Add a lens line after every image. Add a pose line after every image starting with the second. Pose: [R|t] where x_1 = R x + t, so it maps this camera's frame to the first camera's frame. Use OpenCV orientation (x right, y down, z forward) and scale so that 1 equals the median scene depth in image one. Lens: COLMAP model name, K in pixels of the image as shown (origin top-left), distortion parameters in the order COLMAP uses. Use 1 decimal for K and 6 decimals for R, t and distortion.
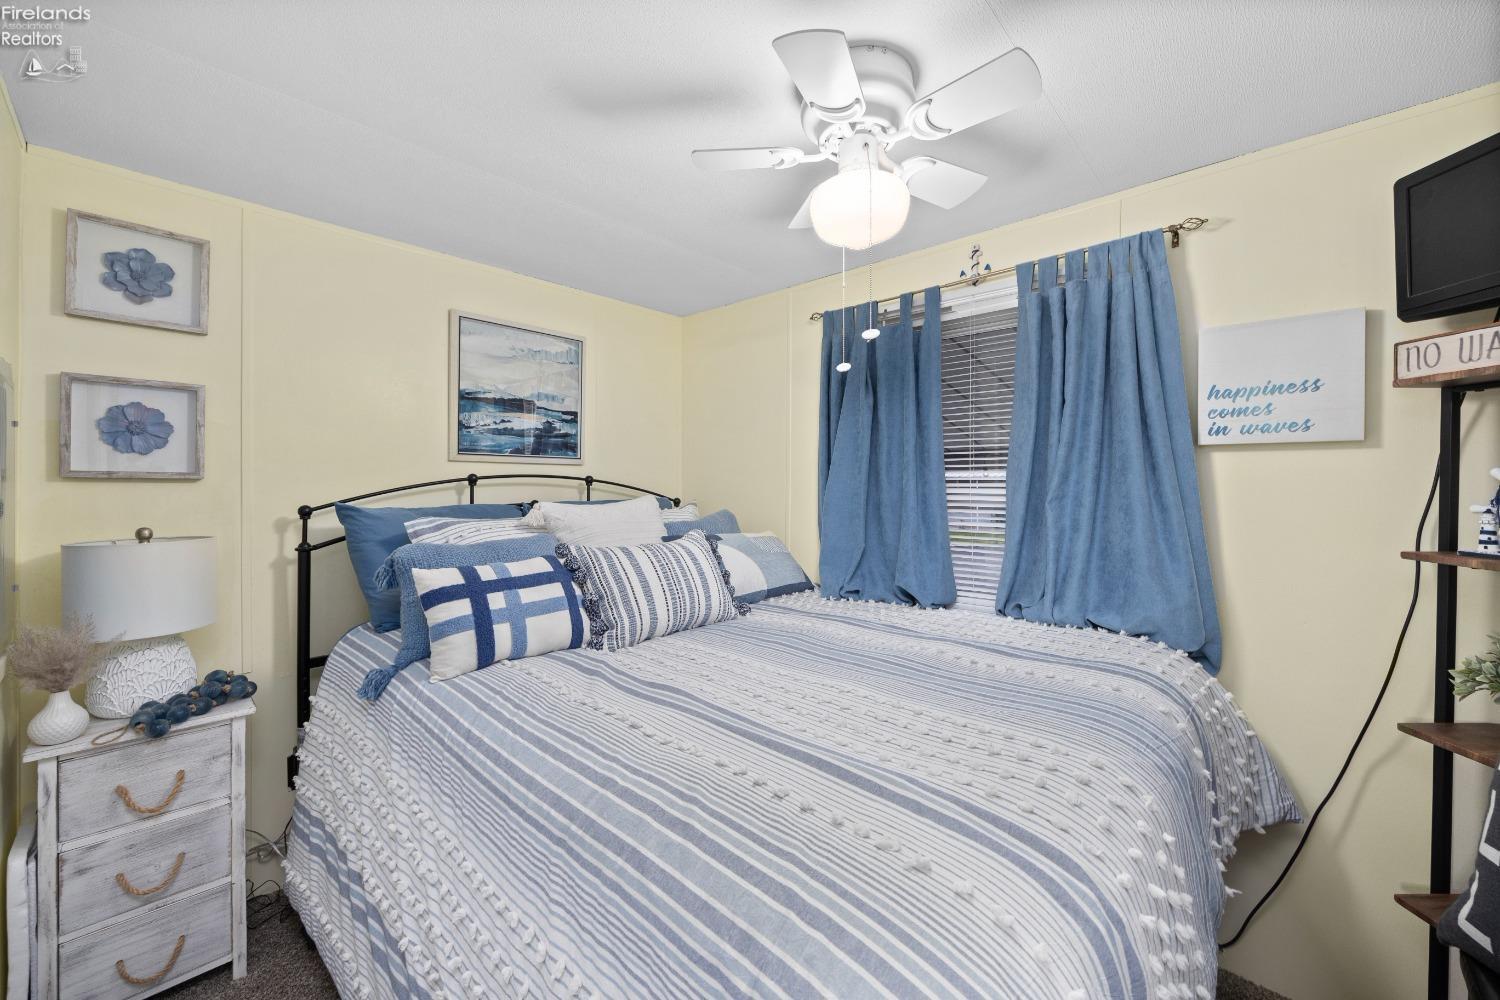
lens RADIAL K [[601.2, 0, 749.9], [0, 601.2, 474.4], [0, 0, 1]] dist [0.000890, 0.000125]
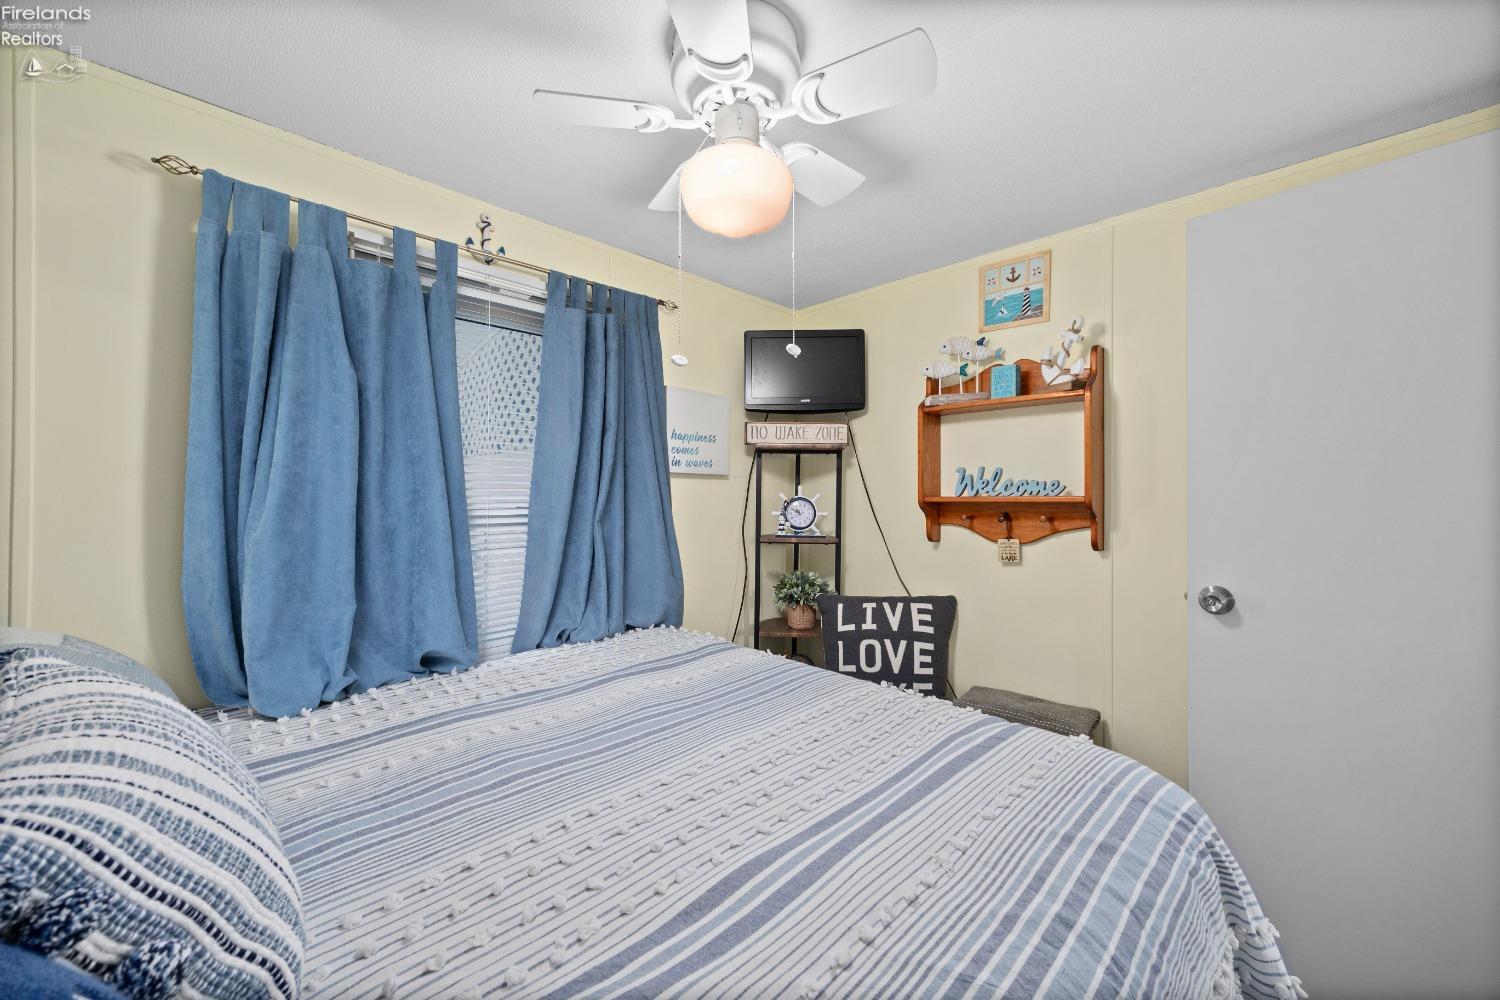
lens RADIAL K [[586.9, 0, 752.7], [0, 586.9, 491.2], [0, 0, 1]] dist [-0.000747, 0.000279]
pose [[0.005656, 0.008778, 0.999945, -0.580863], [-0.011475, 0.999896, -0.008713, 0.002291], [-0.999918, -0.011425, 0.005756, 0.841092]]
